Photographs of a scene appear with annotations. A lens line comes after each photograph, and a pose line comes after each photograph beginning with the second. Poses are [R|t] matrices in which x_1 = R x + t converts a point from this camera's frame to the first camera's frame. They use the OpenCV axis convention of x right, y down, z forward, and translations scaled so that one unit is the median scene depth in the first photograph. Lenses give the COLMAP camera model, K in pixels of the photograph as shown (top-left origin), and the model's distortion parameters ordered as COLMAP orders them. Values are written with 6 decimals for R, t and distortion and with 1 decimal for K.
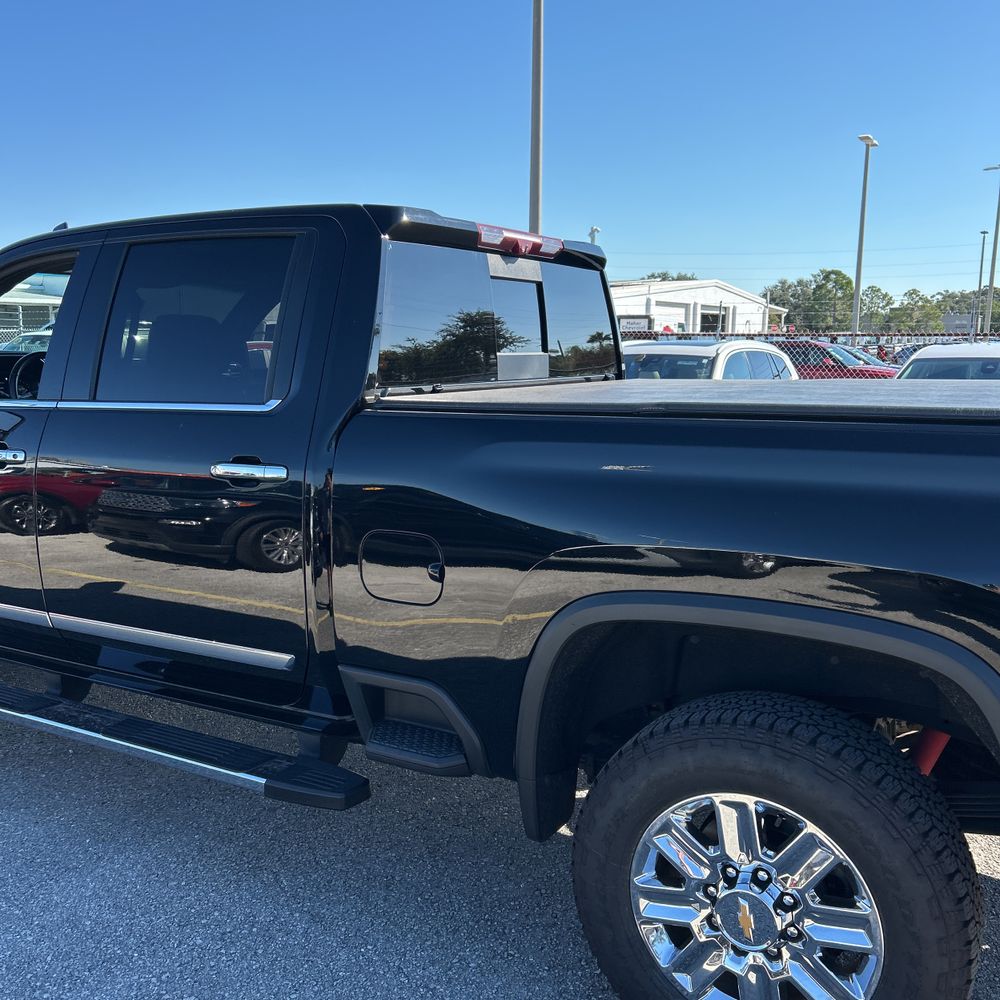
lens RADIAL K [[1045.4, 0, 476.2], [0, 1045.4, 498.7], [0, 0, 1]] dist [0.007740, 0.023476]
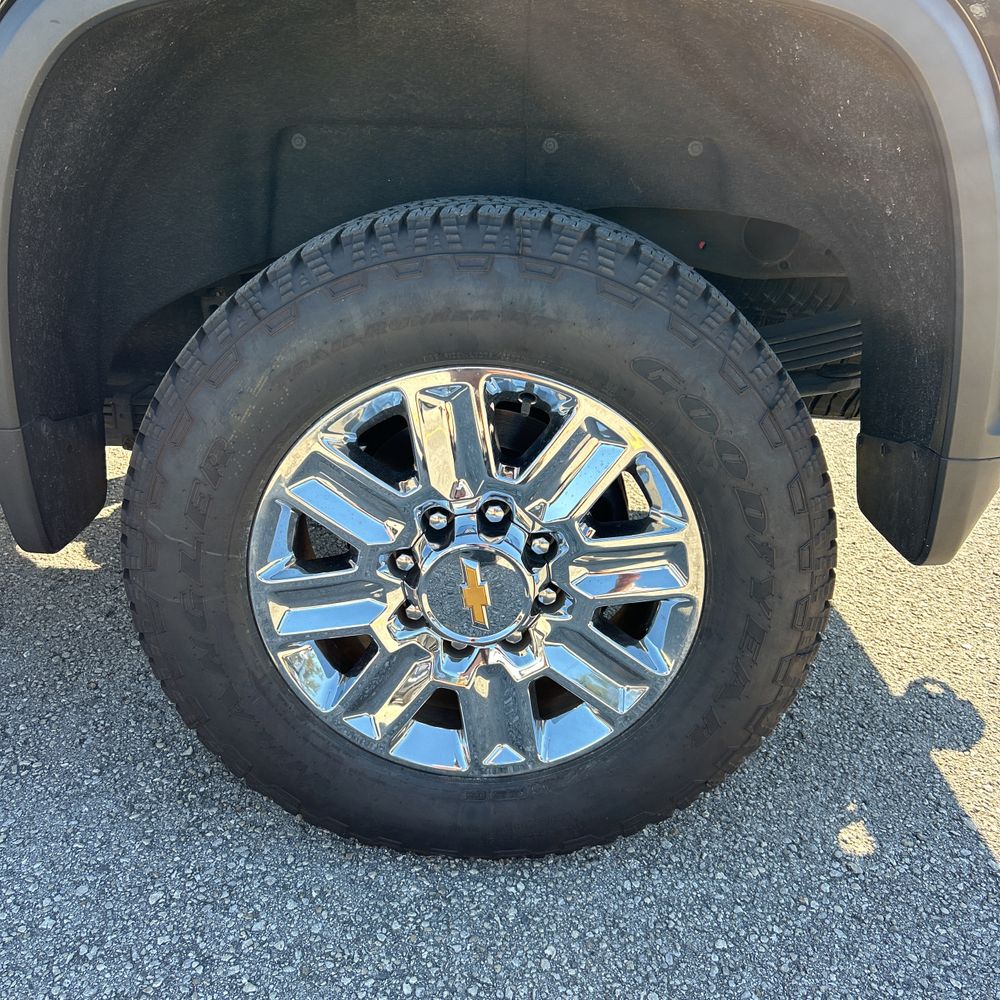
lens RADIAL K [[1037.9, 0, 501.4], [0, 1037.9, 498.4], [0, 0, 1]] dist [0.172434, -0.404626]
pose [[0.871199, -0.163468, 0.462916, 0.021246], [0.054649, 0.969367, 0.239462, 0.215887], [-0.487879, -0.183321, 0.853444, 0.518715]]
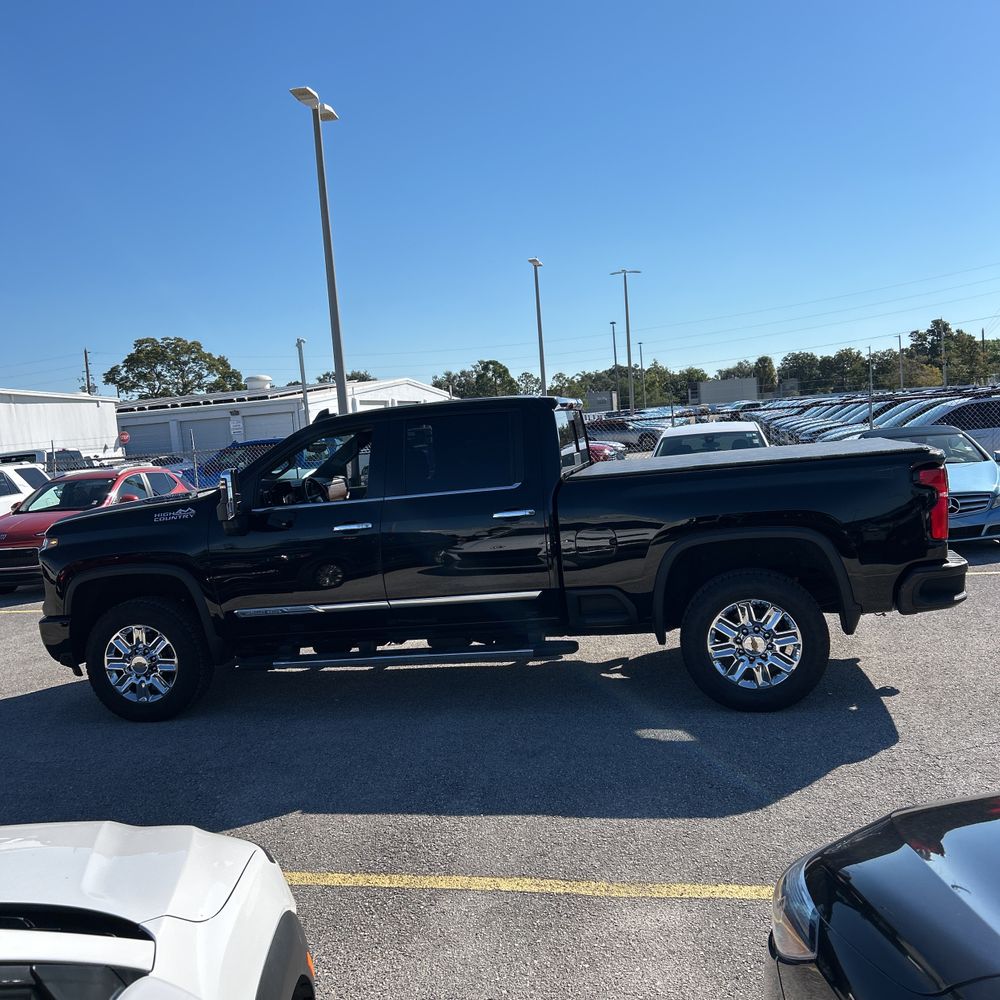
lens RADIAL K [[1037.9, 0, 501.4], [0, 1037.9, 498.4], [0, 0, 1]] dist [0.172434, -0.404626]
pose [[0.938519, -0.105946, 0.328569, -1.219970], [0.134985, 0.988593, -0.066799, 0.109498], [-0.317744, 0.107044, 0.942115, -1.423127]]
